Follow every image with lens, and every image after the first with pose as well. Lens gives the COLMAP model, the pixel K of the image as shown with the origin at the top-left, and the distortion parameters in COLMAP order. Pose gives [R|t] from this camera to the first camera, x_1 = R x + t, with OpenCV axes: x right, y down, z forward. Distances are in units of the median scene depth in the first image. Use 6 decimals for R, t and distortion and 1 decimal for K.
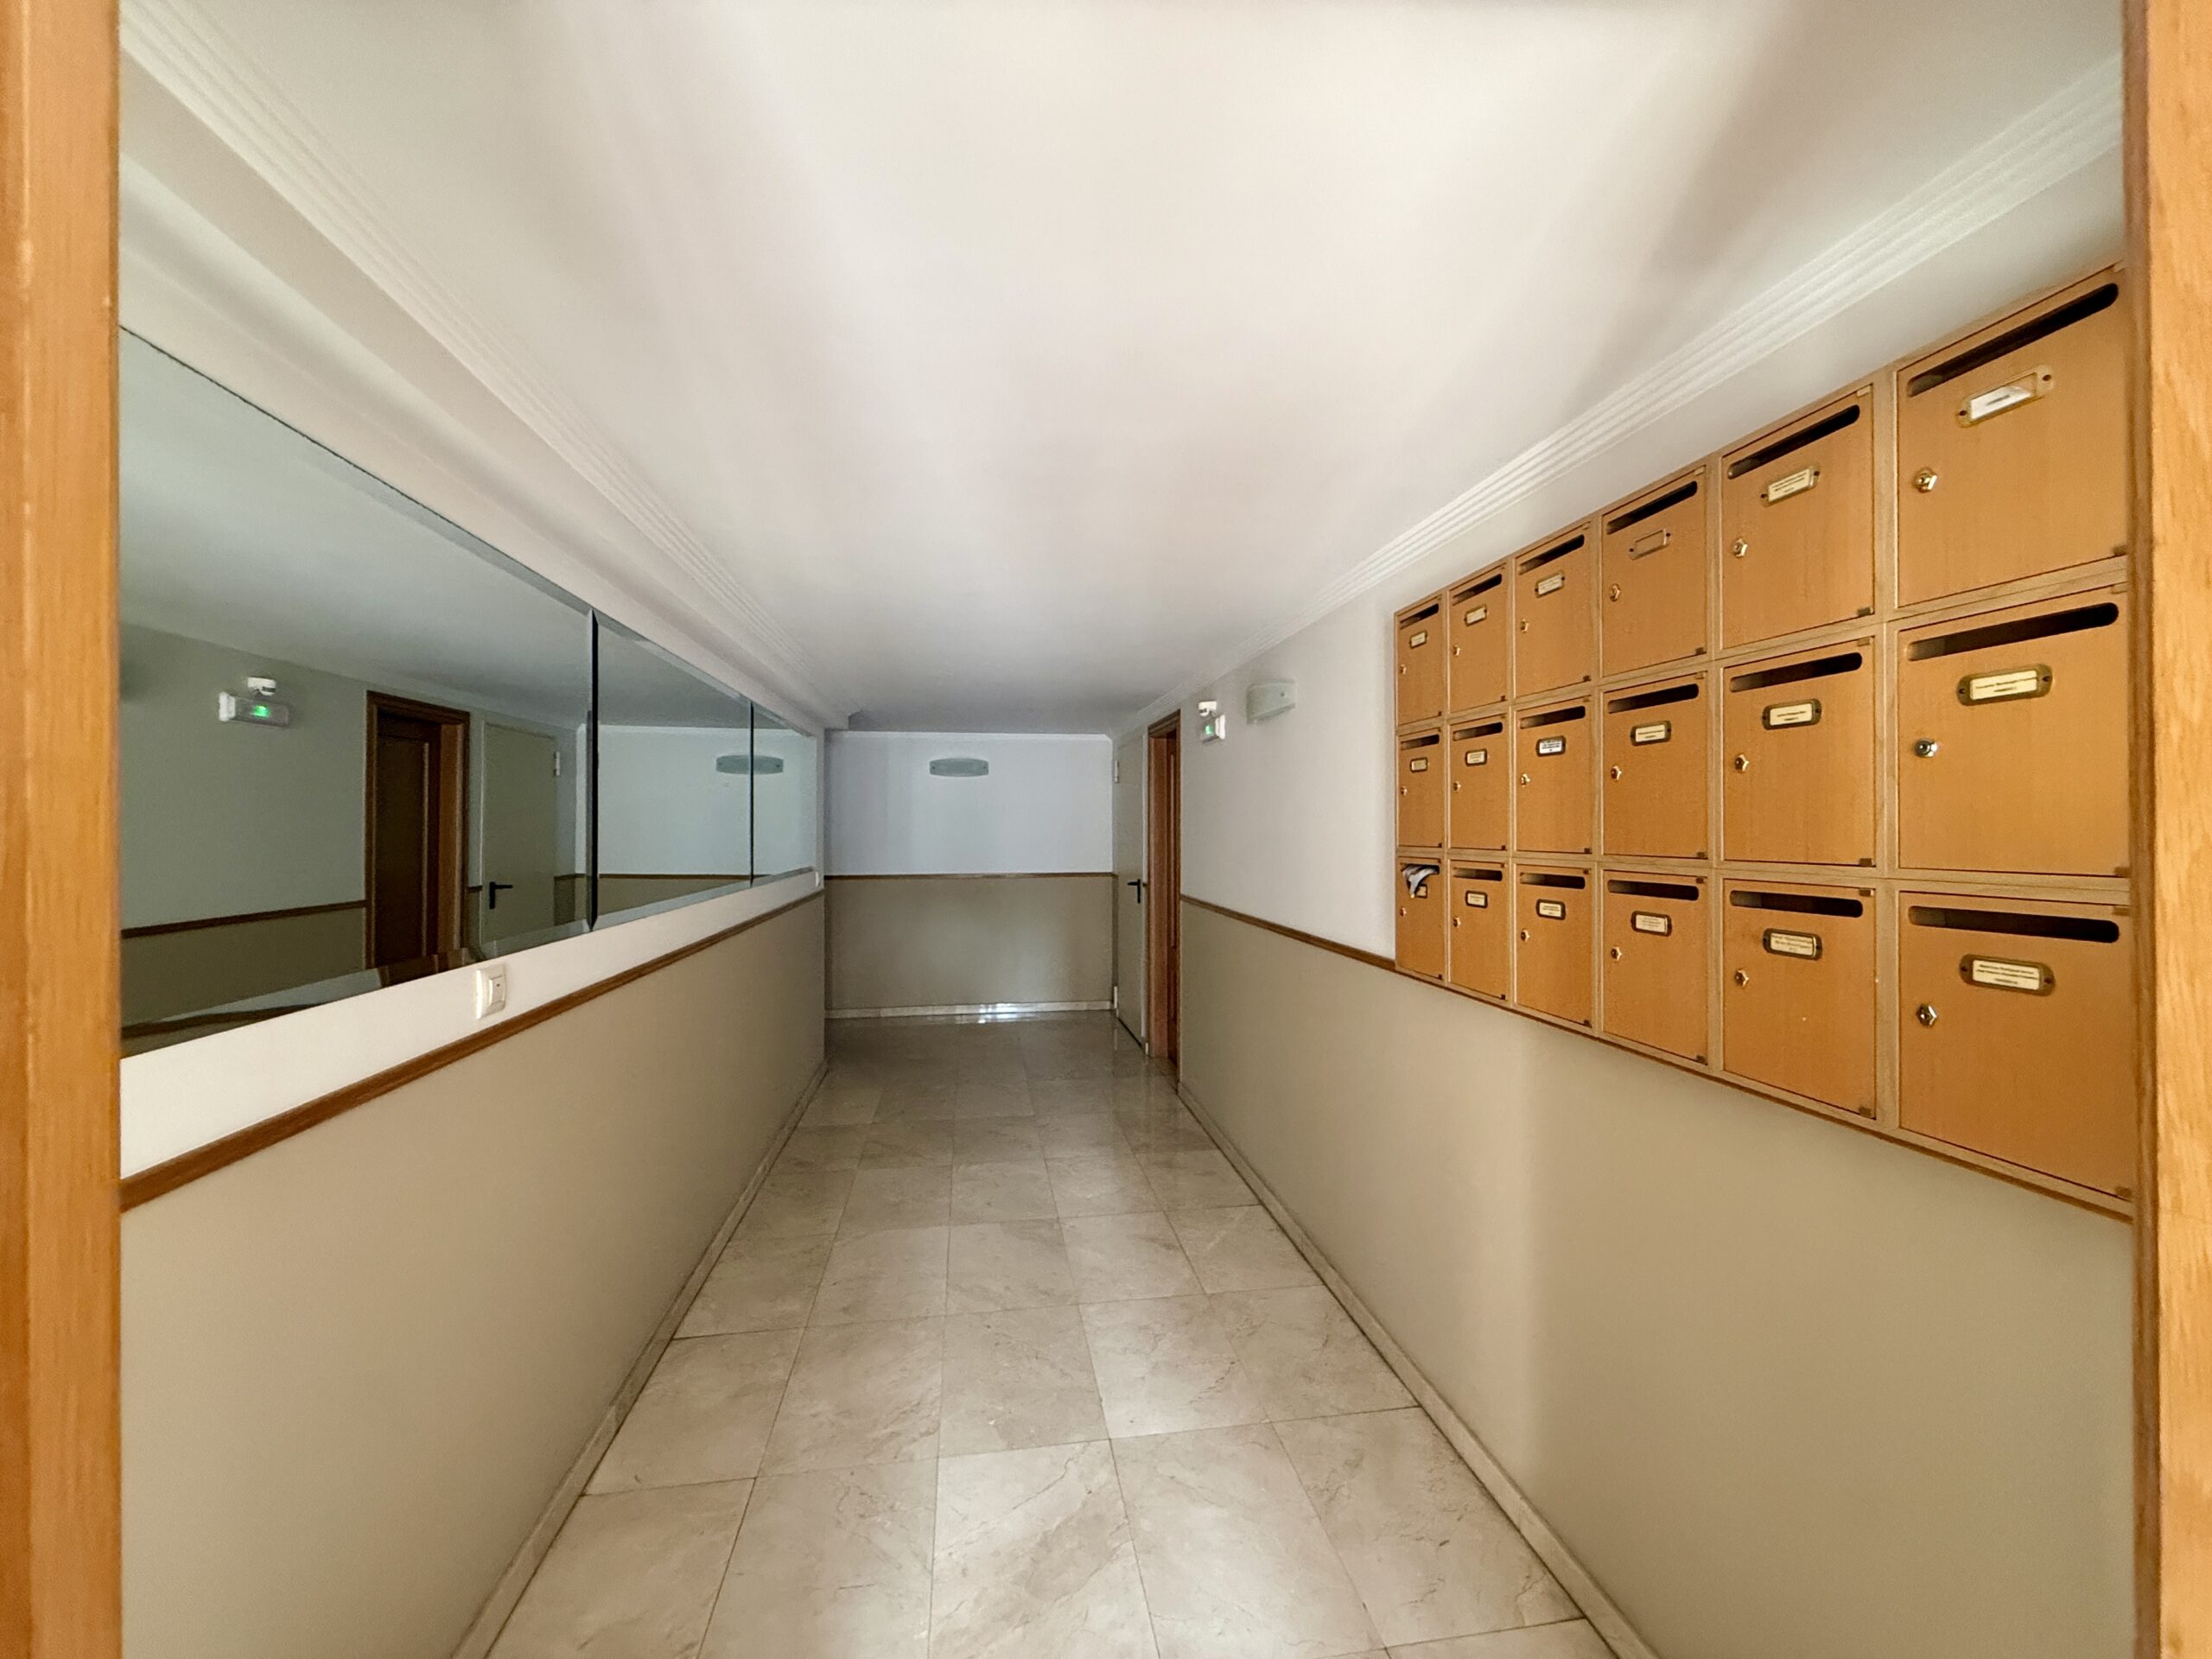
lens RADIAL K [[883.0, 0, 1100.9], [0, 883.0, 830.6], [0, 0, 1]] dist [0.000447, -0.000407]
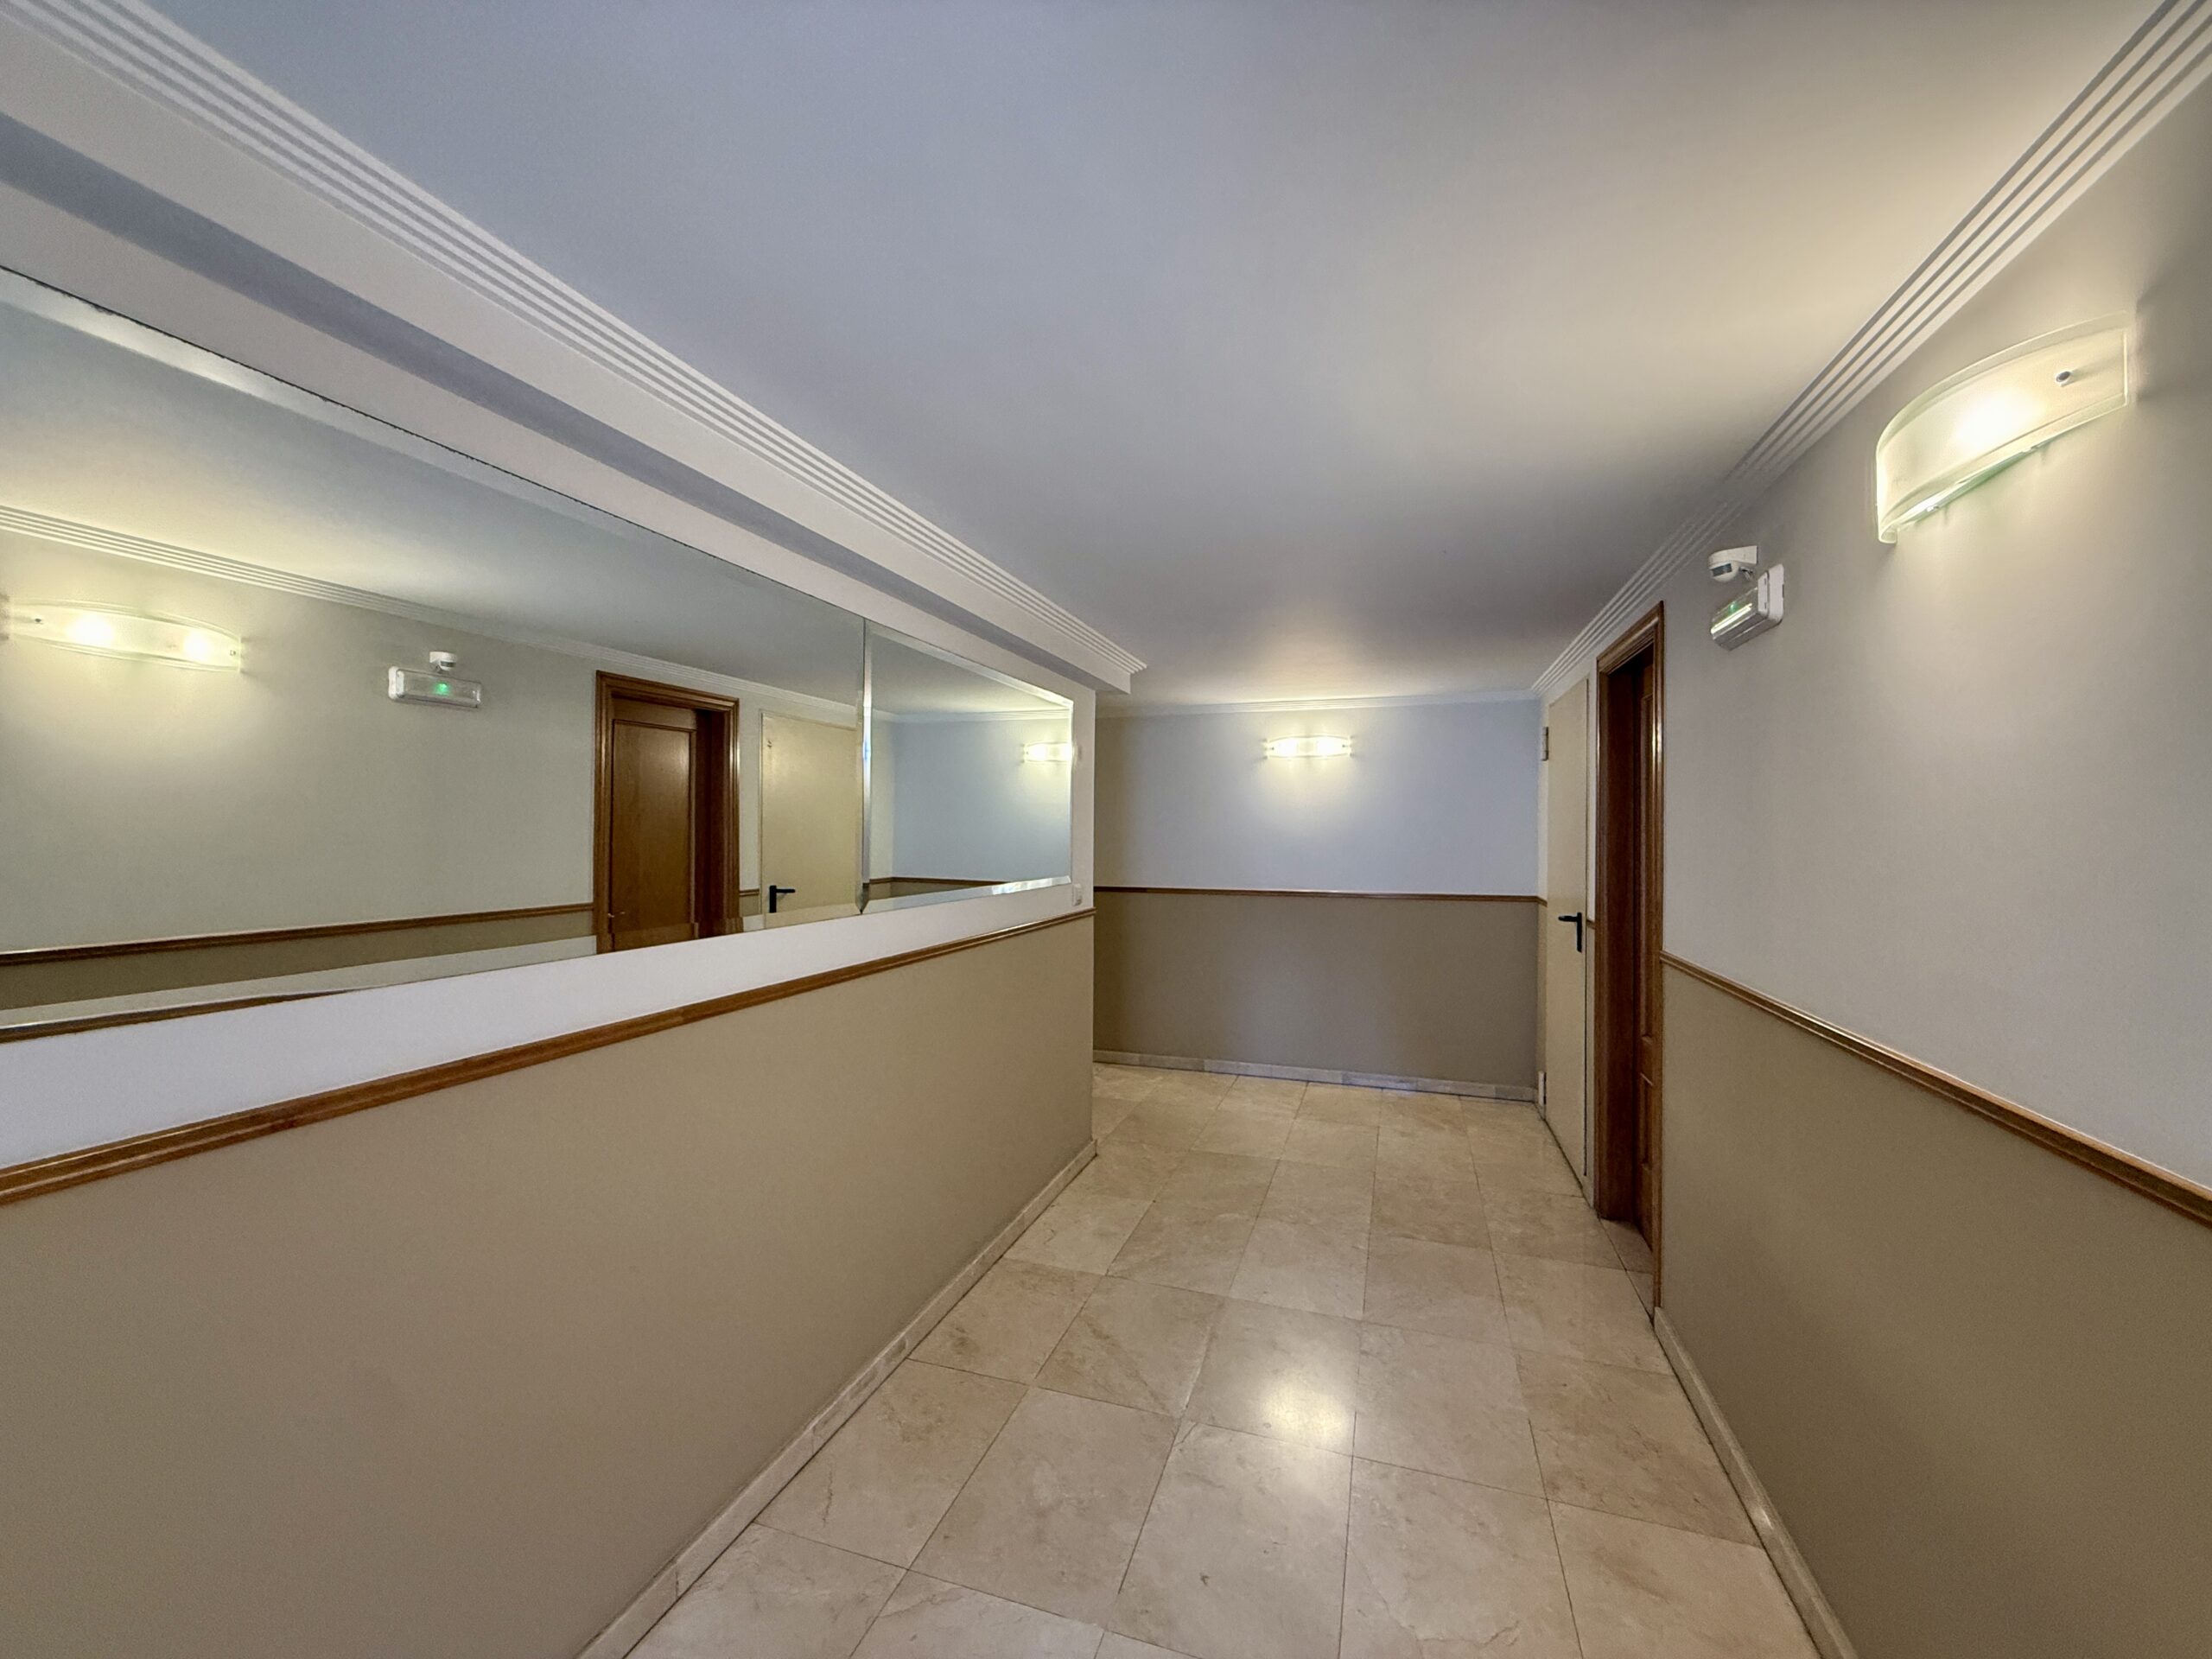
lens RADIAL K [[883.0, 0, 1100.9], [0, 883.0, 830.6], [0, 0, 1]] dist [0.000447, -0.000407]
pose [[0.891426, 0.005152, -0.453136, 0.037437], [-0.009448, 0.999929, -0.007219, 0.006628], [0.453067, 0.010717, 0.891412, 0.449058]]
